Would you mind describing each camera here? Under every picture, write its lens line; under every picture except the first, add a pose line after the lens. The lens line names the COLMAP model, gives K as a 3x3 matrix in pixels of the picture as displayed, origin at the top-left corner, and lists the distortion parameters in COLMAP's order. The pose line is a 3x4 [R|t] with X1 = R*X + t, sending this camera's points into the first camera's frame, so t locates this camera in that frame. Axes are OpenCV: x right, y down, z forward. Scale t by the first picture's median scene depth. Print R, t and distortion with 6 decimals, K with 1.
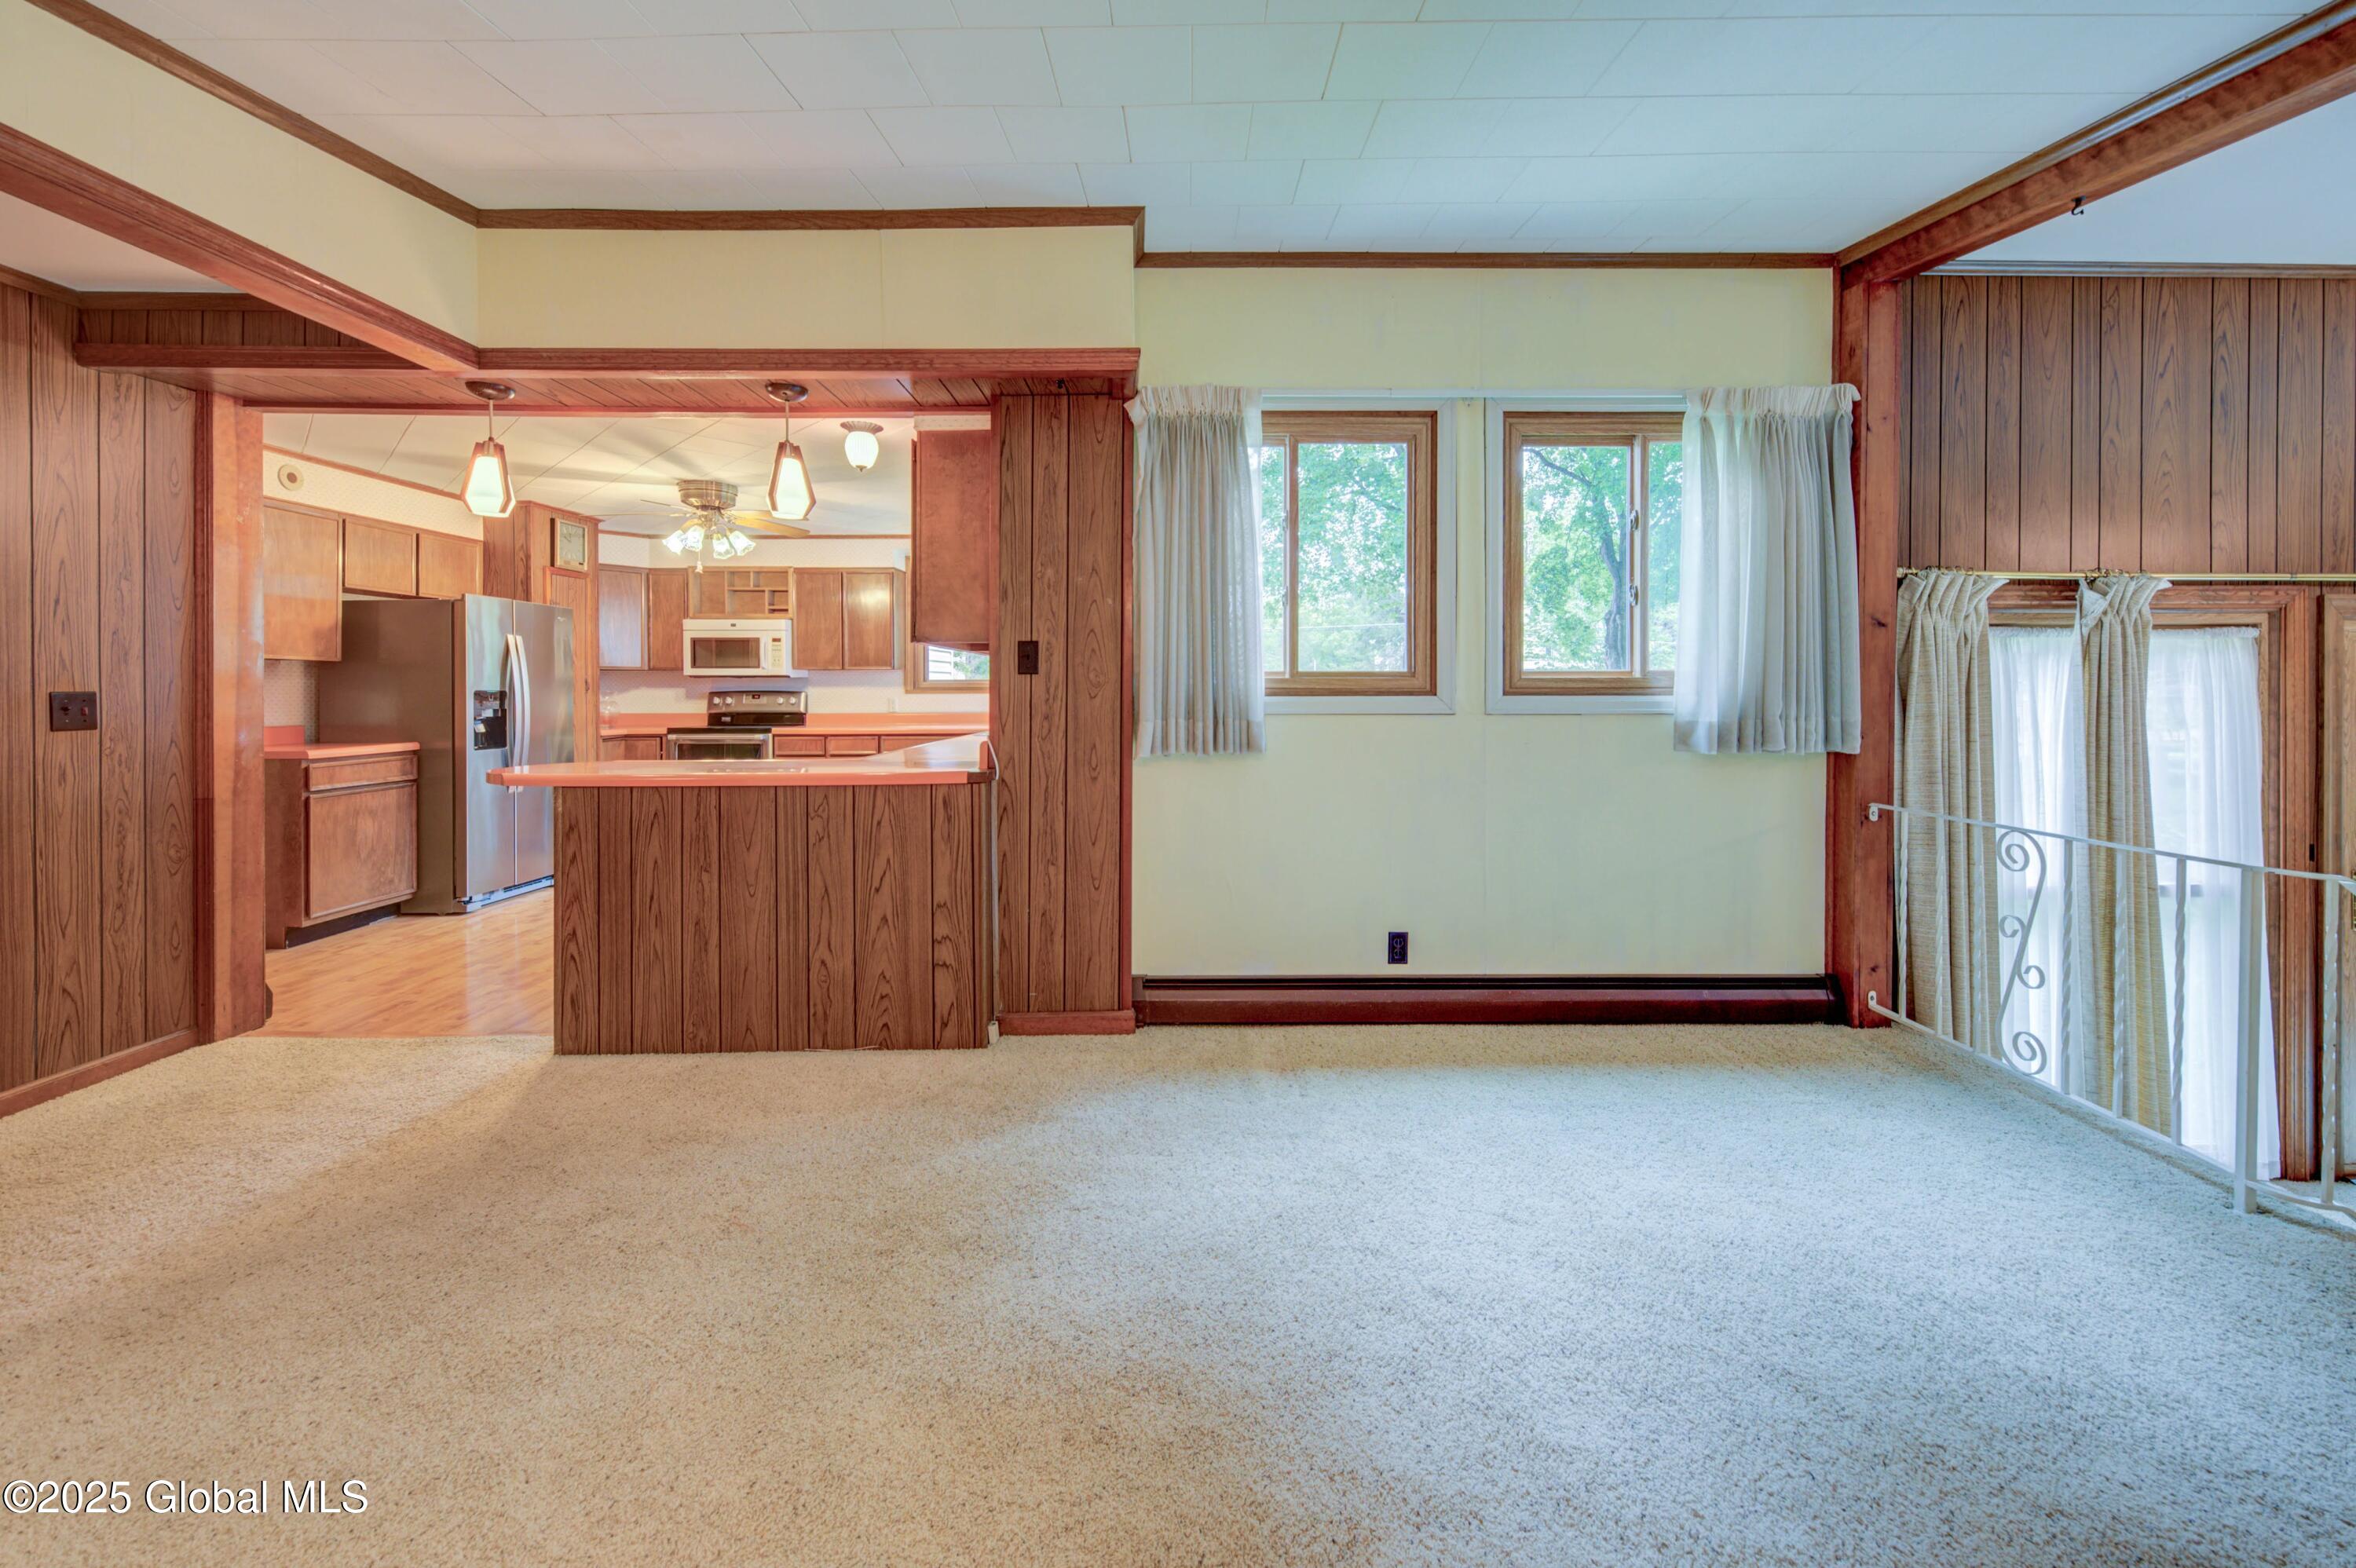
lens RADIAL K [[914.4, 0, 1200.8], [0, 914.4, 690.3], [0, 0, 1]] dist [0.008400, -0.003487]
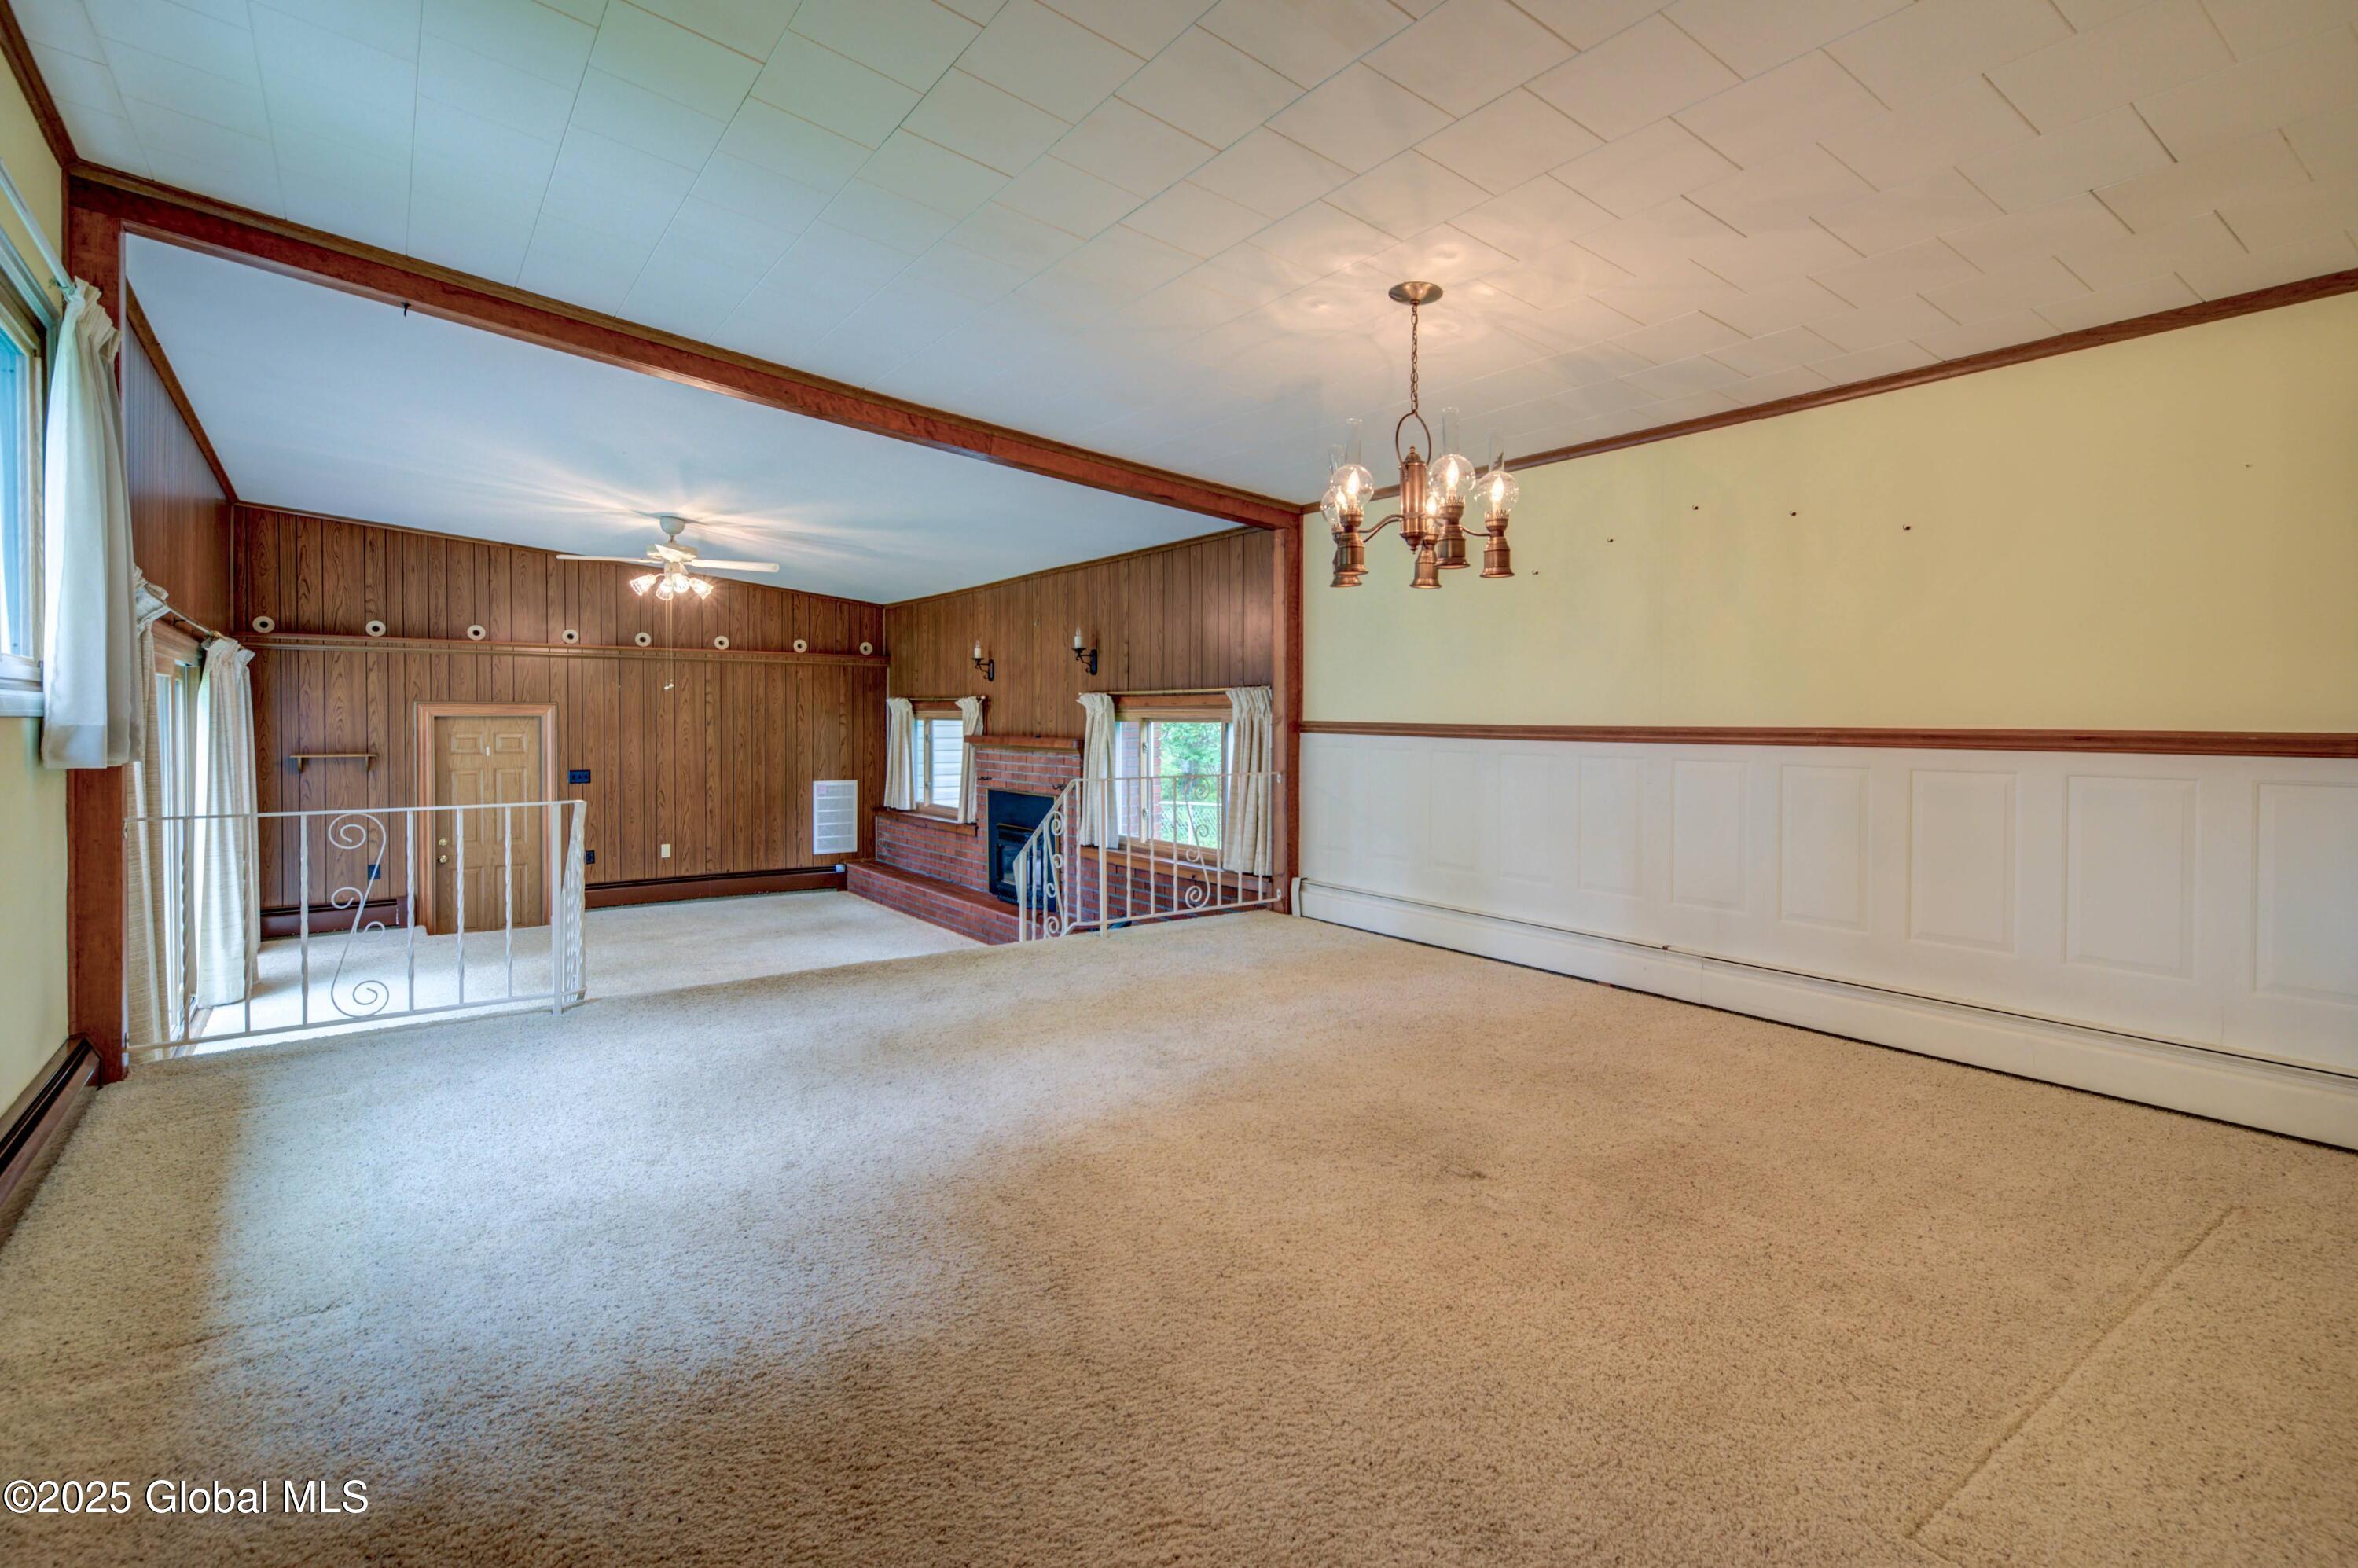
lens RADIAL K [[1088.4, 0, 1158.6], [0, 1088.4, 724.9], [0, 0, 1]] dist [-0.001153, 0.000315]
pose [[-0.567339, -0.003869, 0.823475, -0.663163], [-0.000065, 0.999989, 0.004654, 0.030273], [-0.823484, 0.002586, -0.567333, 0.766798]]
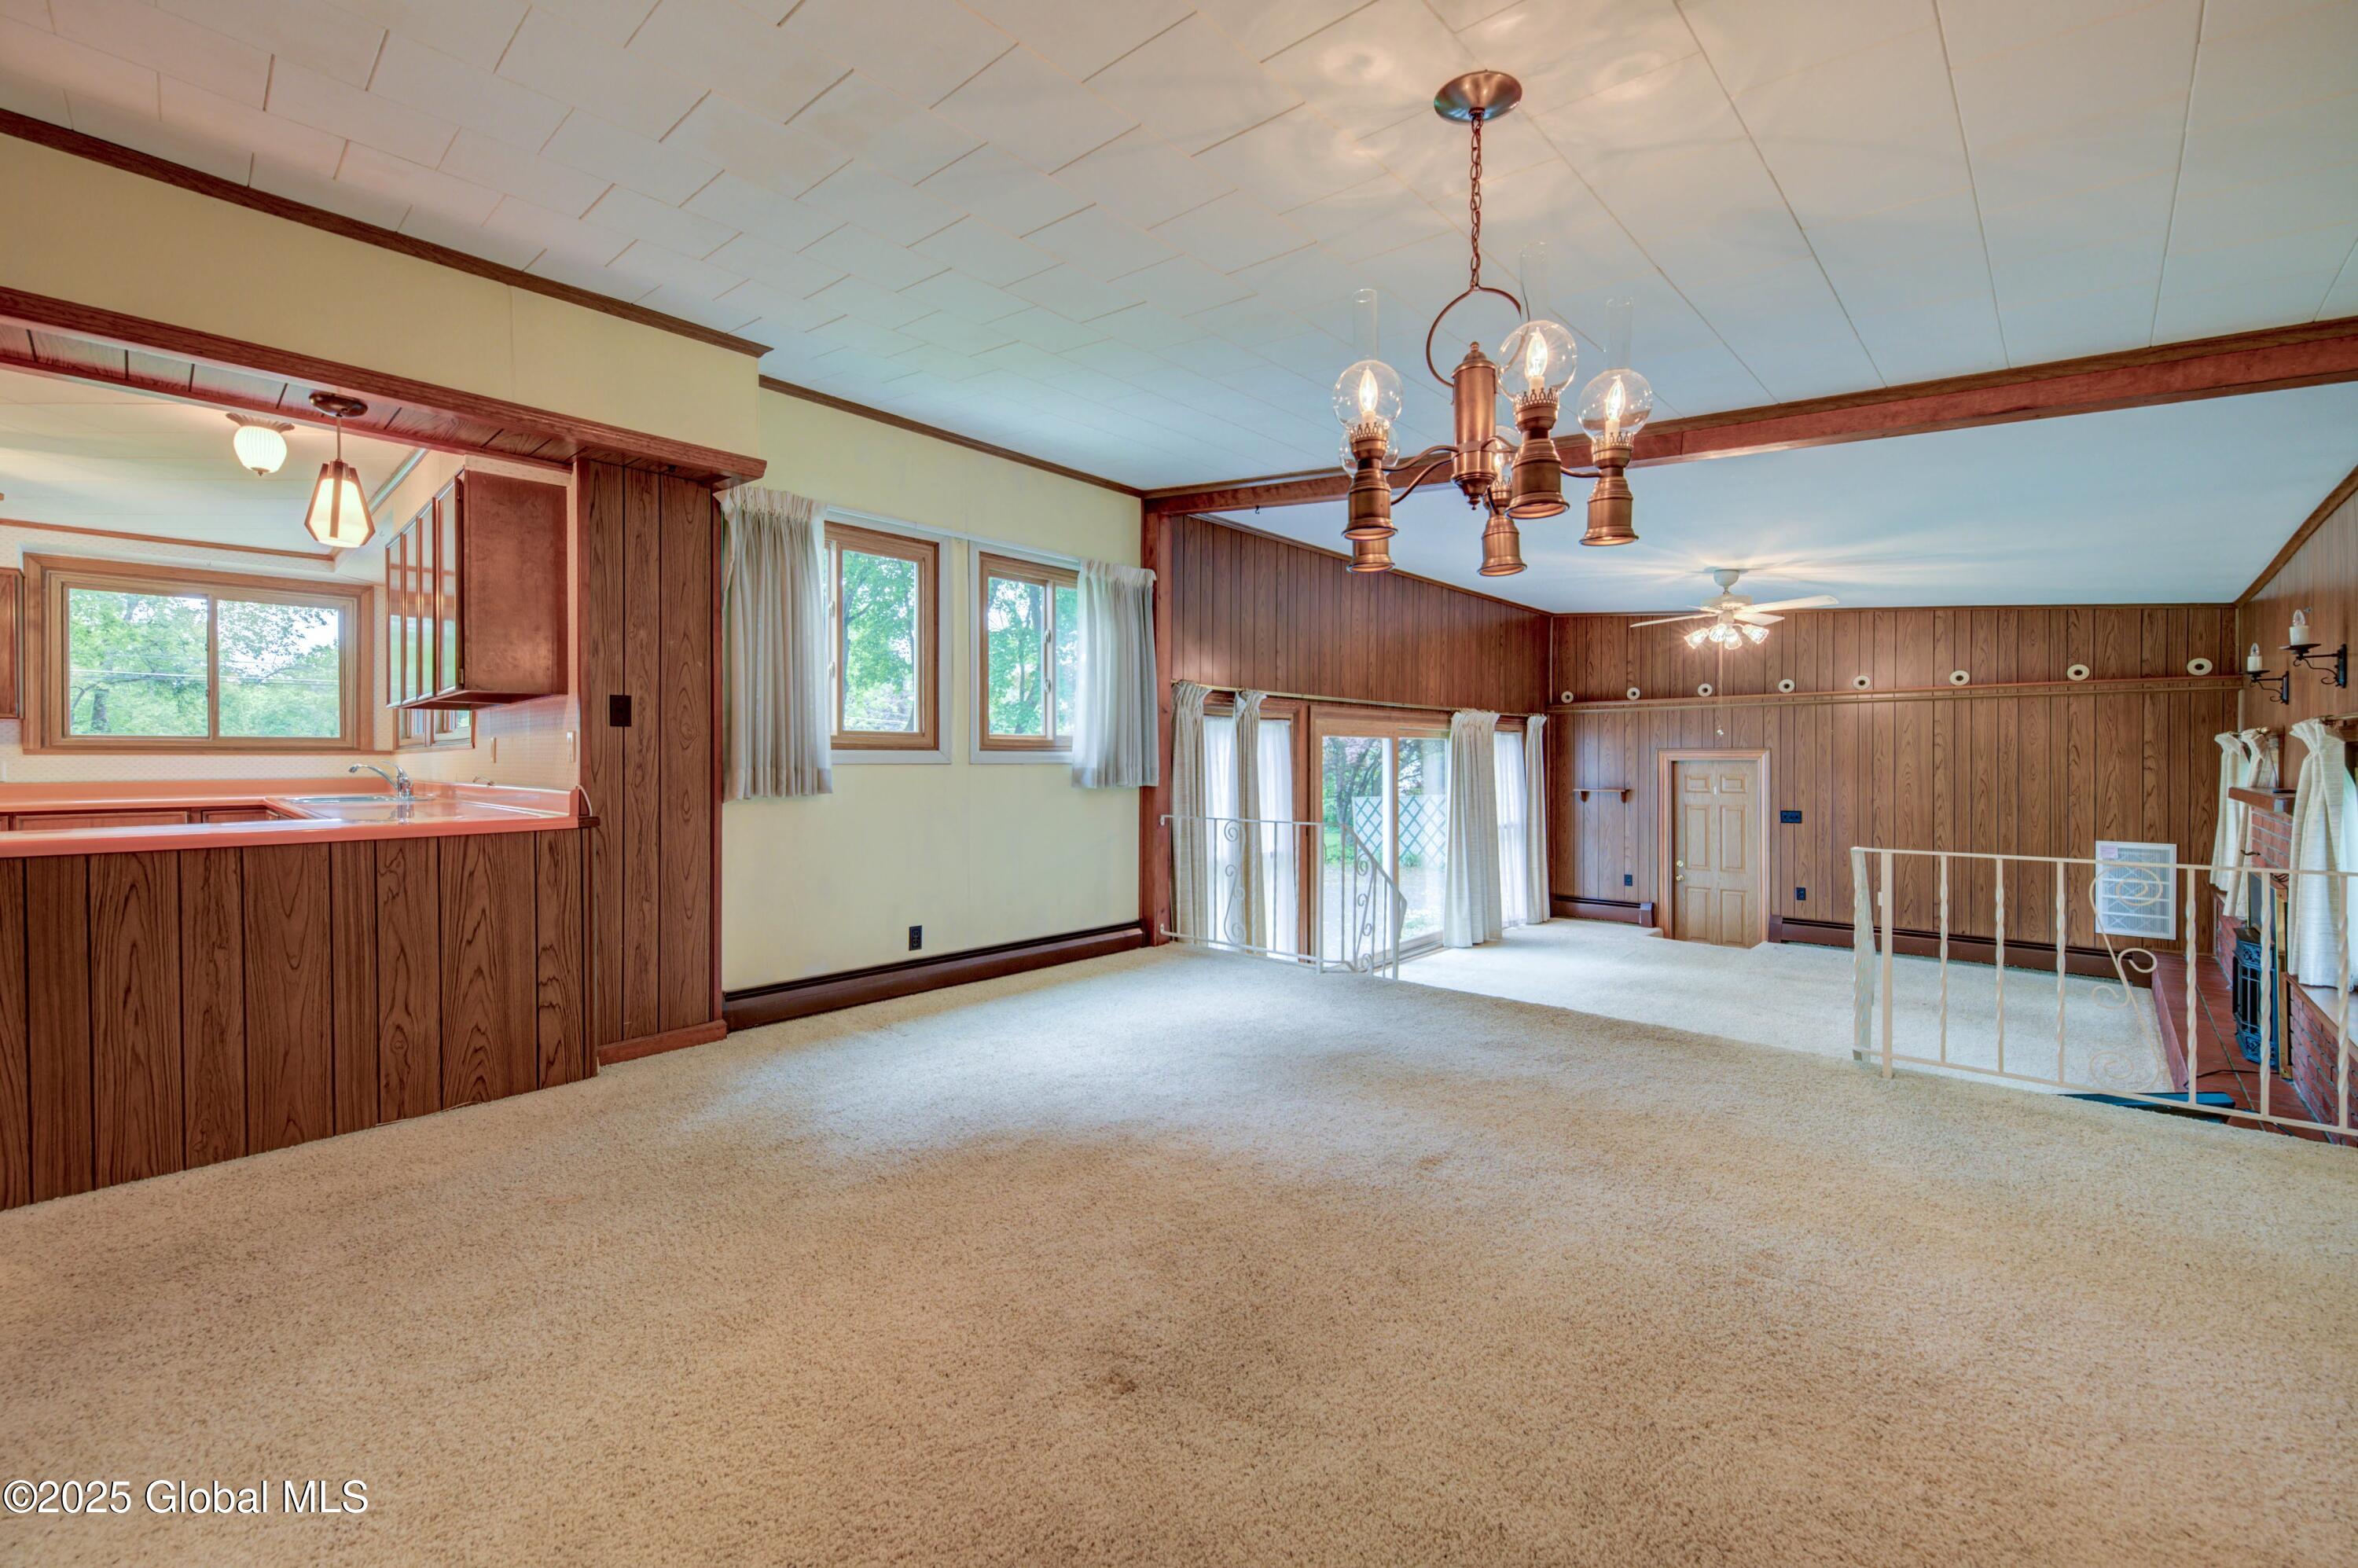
lens RADIAL K [[915.3, 0, 1179.0], [0, 915.3, 767.4], [0, 0, 1]] dist [0.008400, -0.003487]
pose [[0.687920, -0.004965, 0.725769, -0.487476], [0.001552, 0.999984, 0.005370, 0.024143], [-0.725784, -0.002567, 0.687917, -0.203689]]
